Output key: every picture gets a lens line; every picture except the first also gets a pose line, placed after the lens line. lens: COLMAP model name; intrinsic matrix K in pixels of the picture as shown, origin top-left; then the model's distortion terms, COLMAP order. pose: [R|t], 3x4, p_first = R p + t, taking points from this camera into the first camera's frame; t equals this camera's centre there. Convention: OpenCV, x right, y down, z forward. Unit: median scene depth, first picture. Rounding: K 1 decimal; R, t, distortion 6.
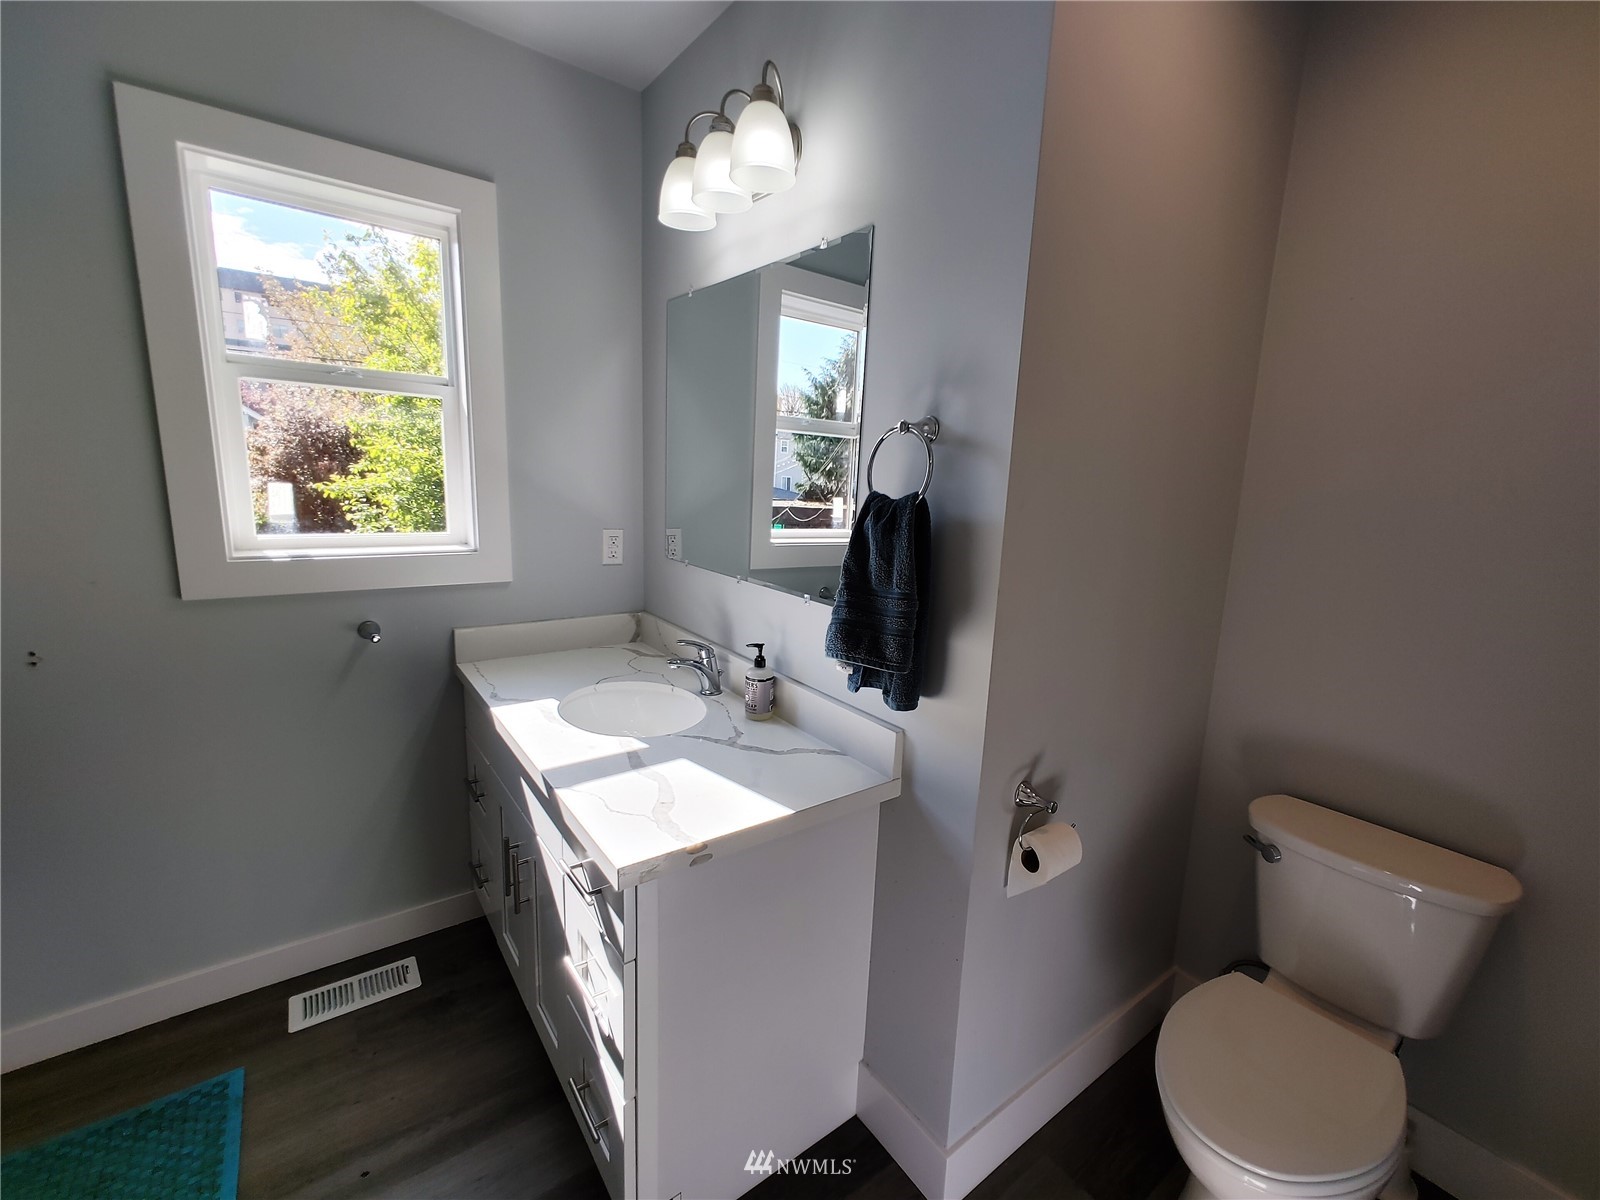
lens RADIAL K [[678.6, 0, 813.4], [0, 678.6, 601.3], [0, 0, 1]] dist [0.010364, 0.000109]
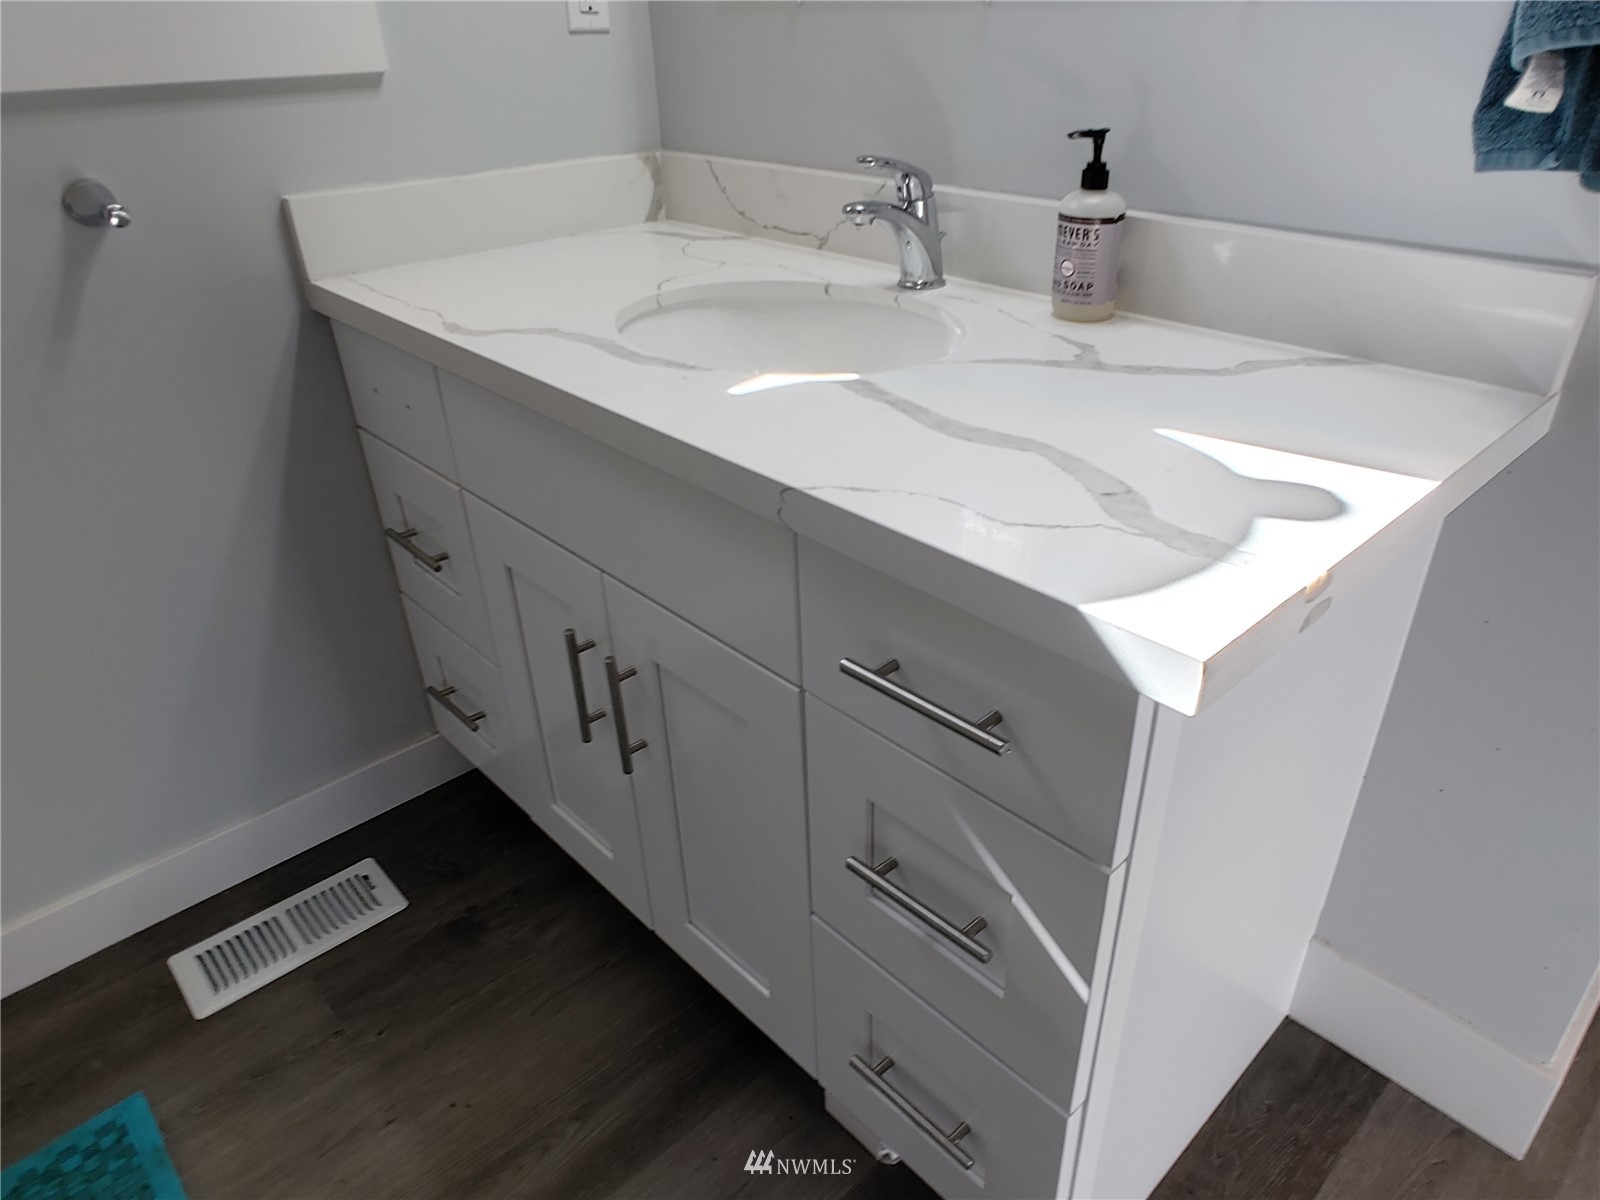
lens RADIAL K [[1028.9, 0, 805.9], [0, 1028.9, 604.1], [0, 0, 1]] dist [-0.000225, 0.006568]
pose [[0.992100, -0.109378, 0.061441, -0.310269], [0.082325, 0.937166, 0.339033, 0.101507], [-0.094663, -0.331296, 0.938766, 0.315110]]
